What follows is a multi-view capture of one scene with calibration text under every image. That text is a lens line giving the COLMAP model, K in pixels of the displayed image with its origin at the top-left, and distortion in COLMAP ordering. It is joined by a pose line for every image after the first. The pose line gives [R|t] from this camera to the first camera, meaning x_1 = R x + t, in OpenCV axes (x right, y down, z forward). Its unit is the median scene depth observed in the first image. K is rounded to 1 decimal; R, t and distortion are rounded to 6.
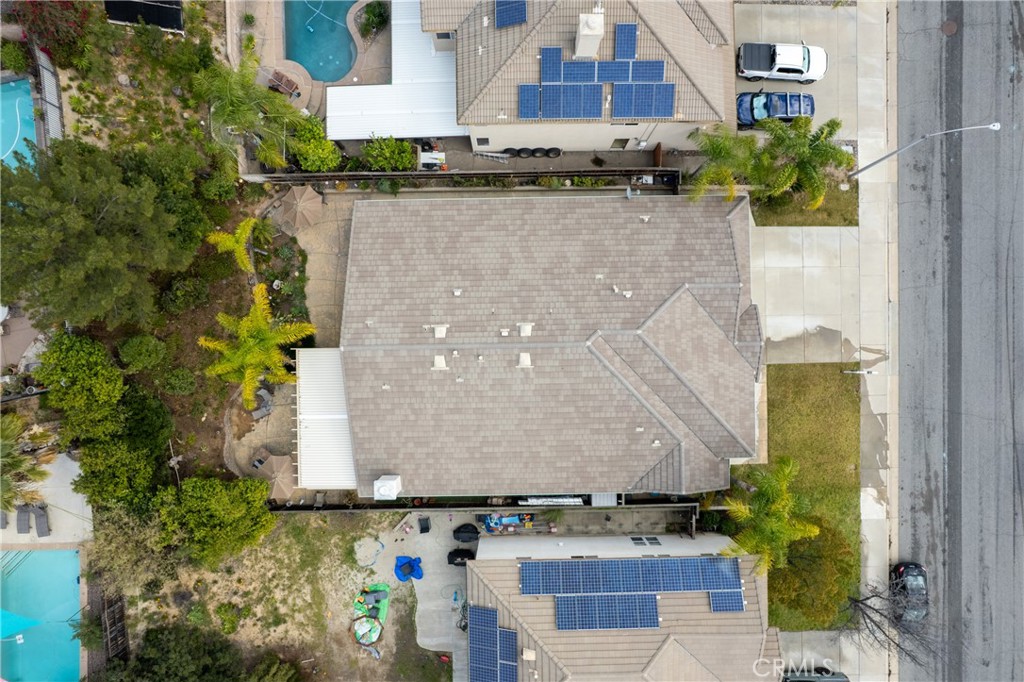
lens RADIAL K [[651.6, 0, 511.7], [0, 651.6, 348.5], [0, 0, 1]] dist [-0.074745, 0.069731]
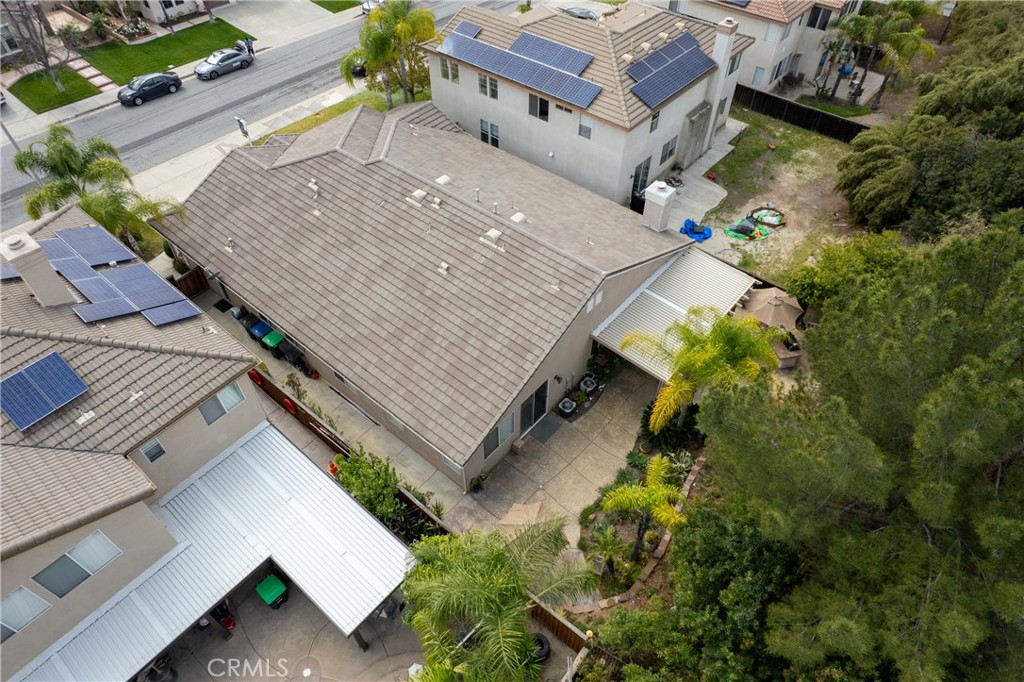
lens RADIAL K [[651.6, 0, 511.7], [0, 651.6, 348.5], [0, 0, 1]] dist [-0.074745, 0.069731]
pose [[-0.752239, -0.492143, 0.438100, -0.457723], [0.658878, -0.557780, 0.504738, -0.412742], [-0.004040, 0.668338, 0.743846, 0.412937]]
